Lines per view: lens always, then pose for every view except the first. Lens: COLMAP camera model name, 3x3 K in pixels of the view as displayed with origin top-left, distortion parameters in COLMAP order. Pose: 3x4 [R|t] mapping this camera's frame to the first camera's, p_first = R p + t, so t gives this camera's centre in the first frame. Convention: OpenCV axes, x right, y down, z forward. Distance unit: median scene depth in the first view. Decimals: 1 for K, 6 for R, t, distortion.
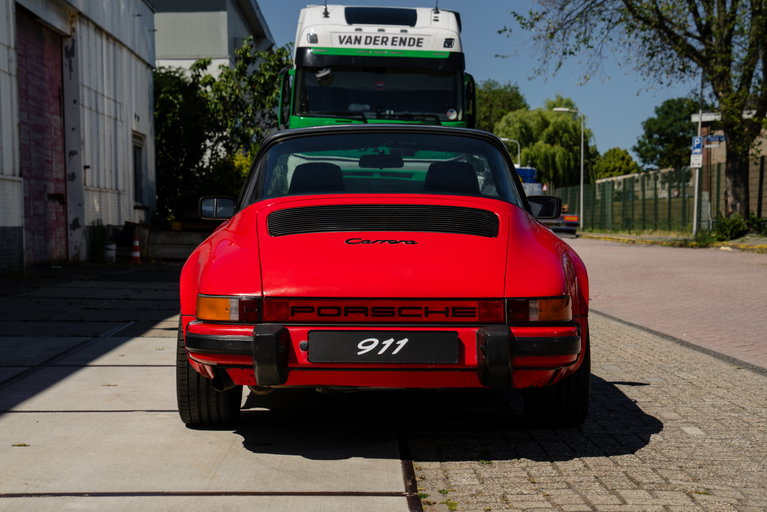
lens RADIAL K [[1477.0, 0, 383.5], [0, 1477.0, 256.0], [0, 0, 1]] dist [0.245496, 0.090437]
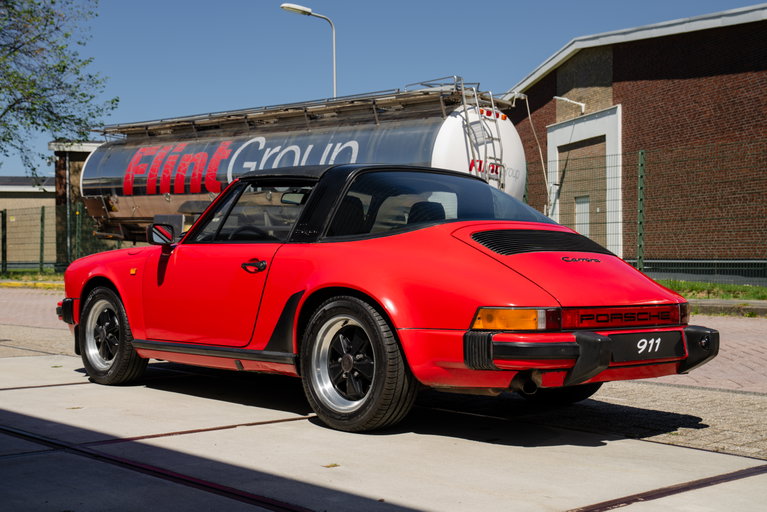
lens RADIAL K [[980.6, 0, 363.4], [0, 980.6, 258.7], [0, 0, 1]] dist [0.104717, 0.033549]
pose [[0.741822, 0.007847, 0.670551, -0.695782], [0.013452, 0.999556, -0.026580, 0.008820], [-0.670462, 0.028738, 0.741387, 0.546802]]
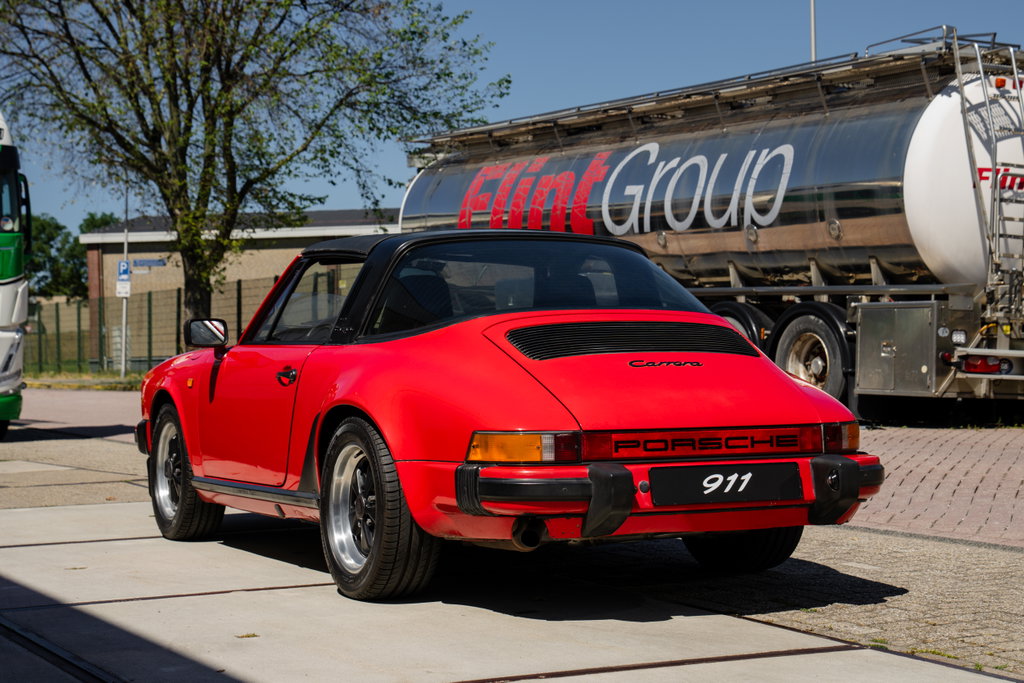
lens RADIAL K [[1736.2, 0, 540.6], [0, 1736.2, 340.0], [0, 0, 1]] dist [0.231686, 0.074753]
pose [[0.887962, -0.009218, 0.459824, -0.552486], [0.025560, 0.999243, -0.029328, 0.004617], [-0.459206, 0.037795, 0.887526, 0.141012]]
